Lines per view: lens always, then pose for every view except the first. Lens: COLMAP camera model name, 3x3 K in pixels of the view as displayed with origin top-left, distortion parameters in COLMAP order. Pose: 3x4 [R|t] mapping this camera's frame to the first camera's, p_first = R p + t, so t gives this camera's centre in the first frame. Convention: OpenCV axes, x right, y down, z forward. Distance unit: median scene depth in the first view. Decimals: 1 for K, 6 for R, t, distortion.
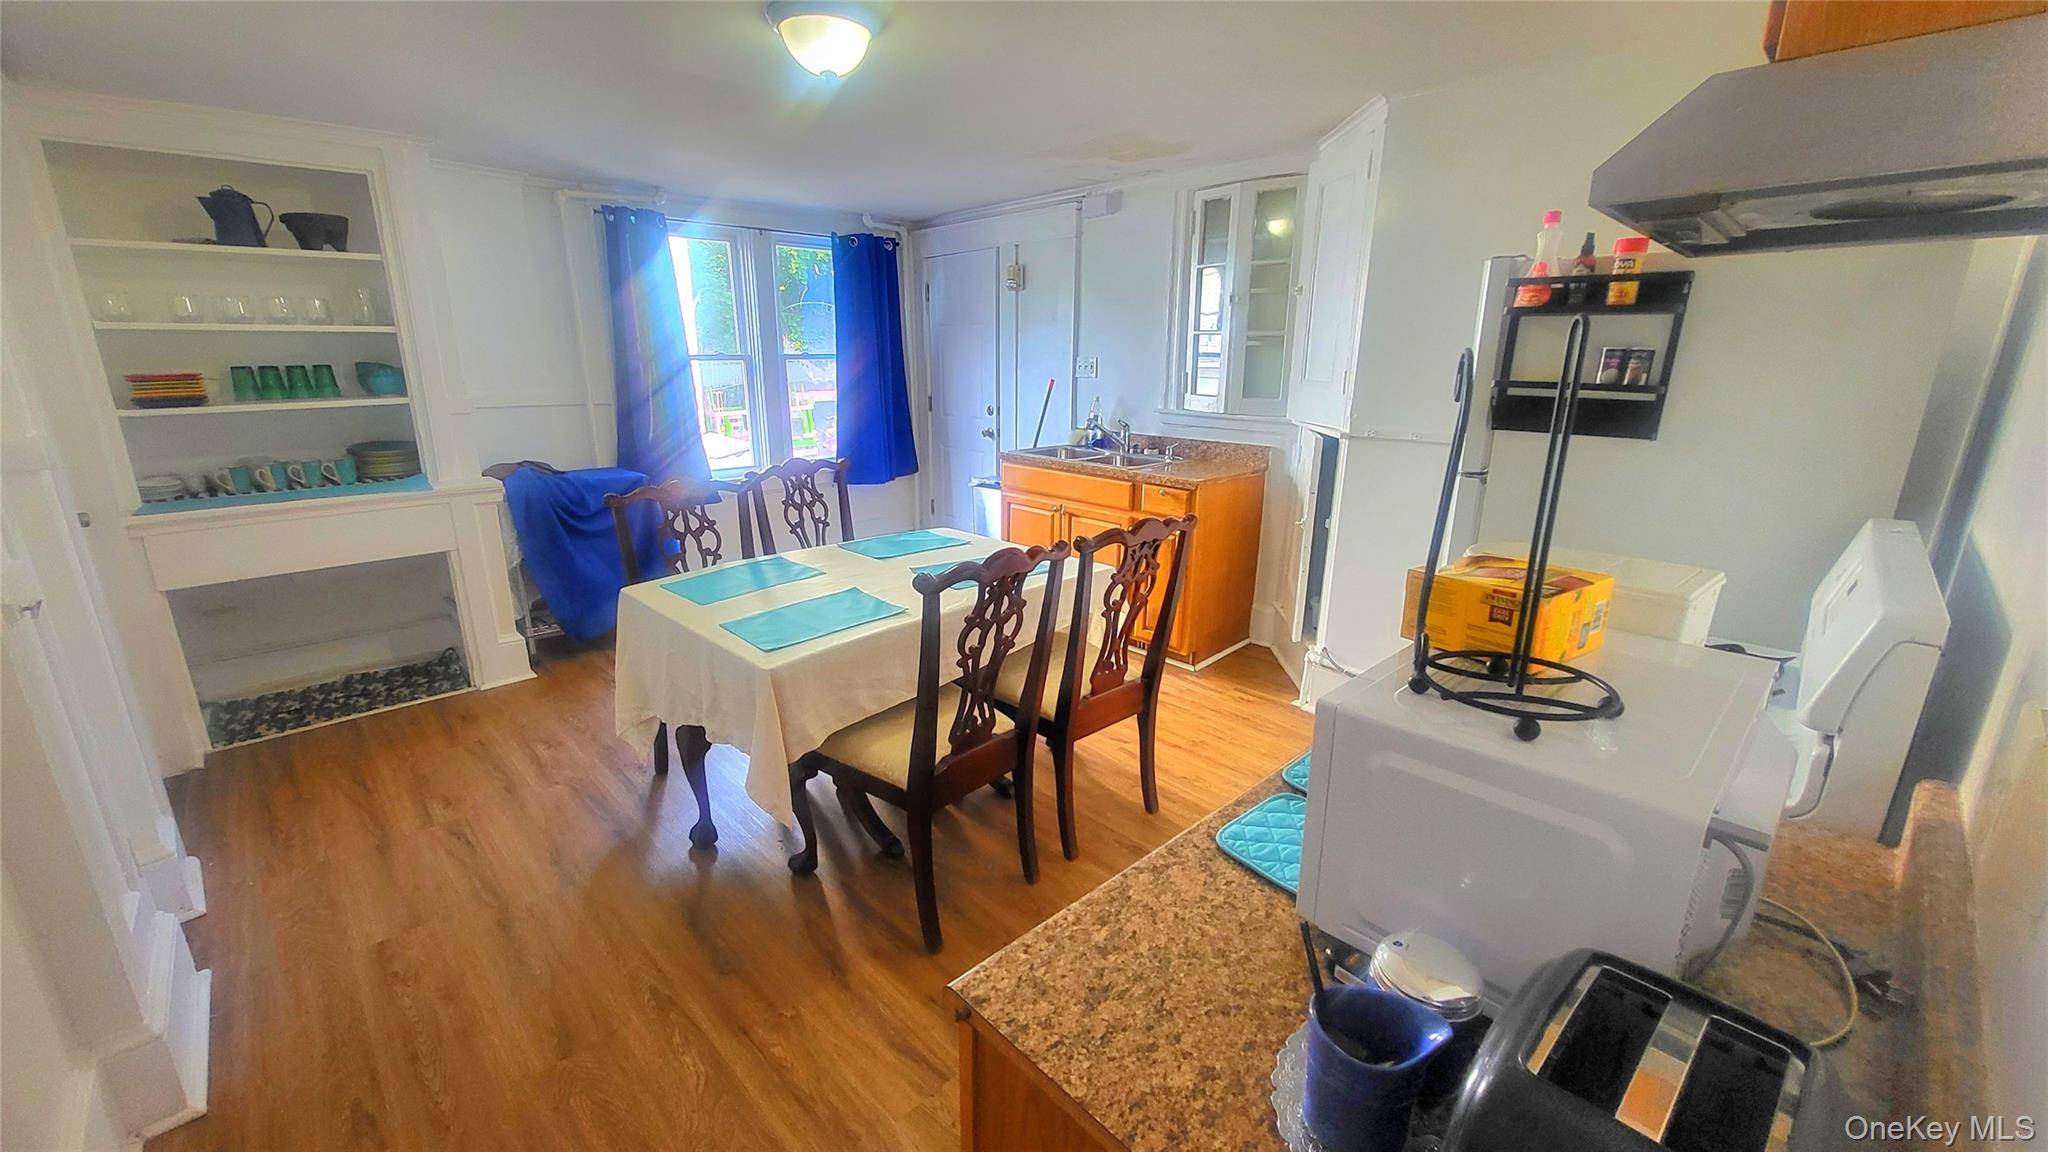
lens RADIAL K [[812.7, 0, 1007.4], [0, 812.7, 578.4], [0, 0, 1]] dist [0.002294, -0.000005]
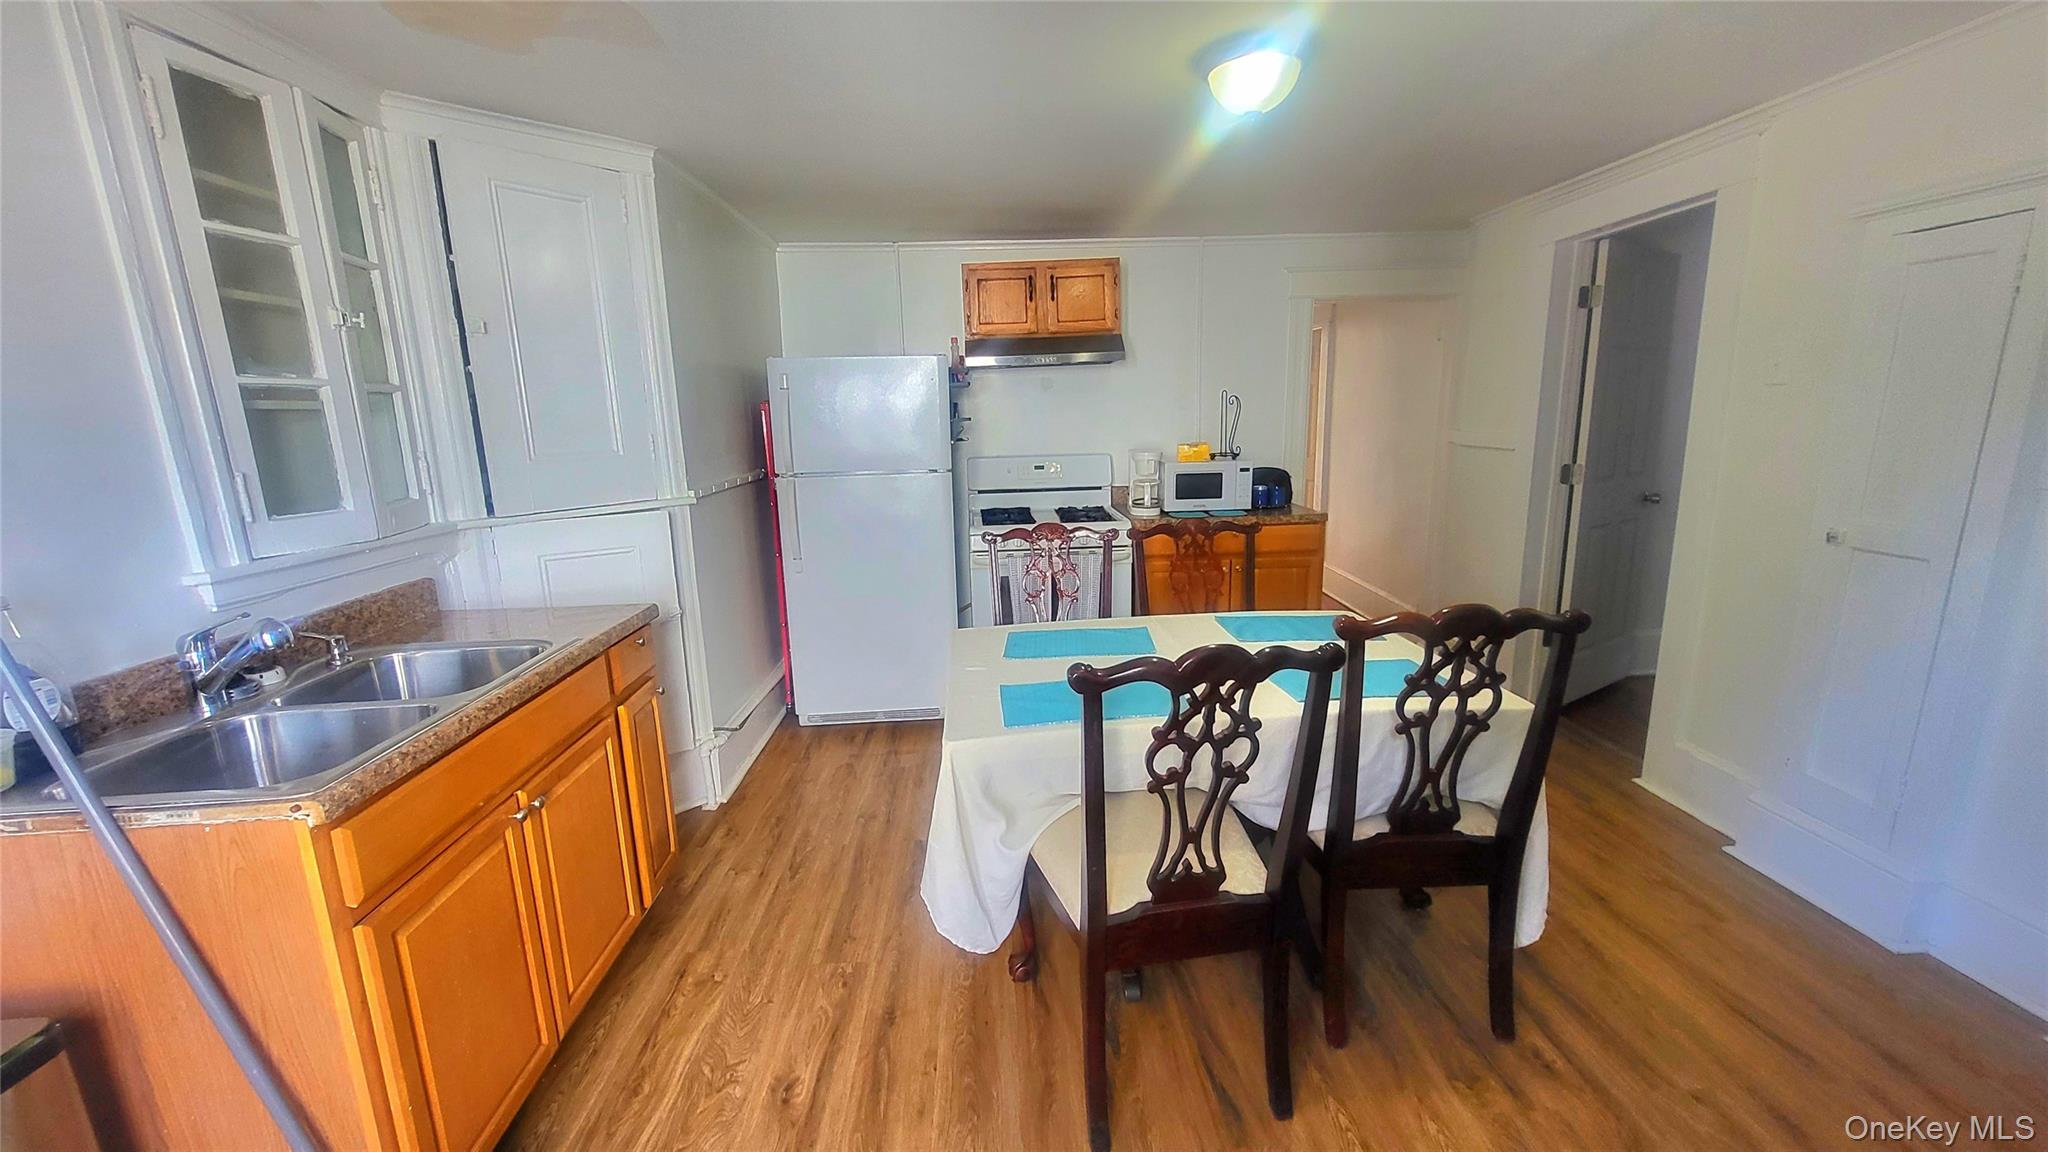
lens RADIAL K [[812.7, 0, 1029.1], [0, 812.7, 571.3], [0, 0, 1]] dist [0.002294, -0.000005]
pose [[-0.765367, -0.107370, 0.634575, -0.436790], [0.202661, 0.895621, 0.395969, -0.355279], [-0.610854, 0.431665, -0.663719, 1.280516]]
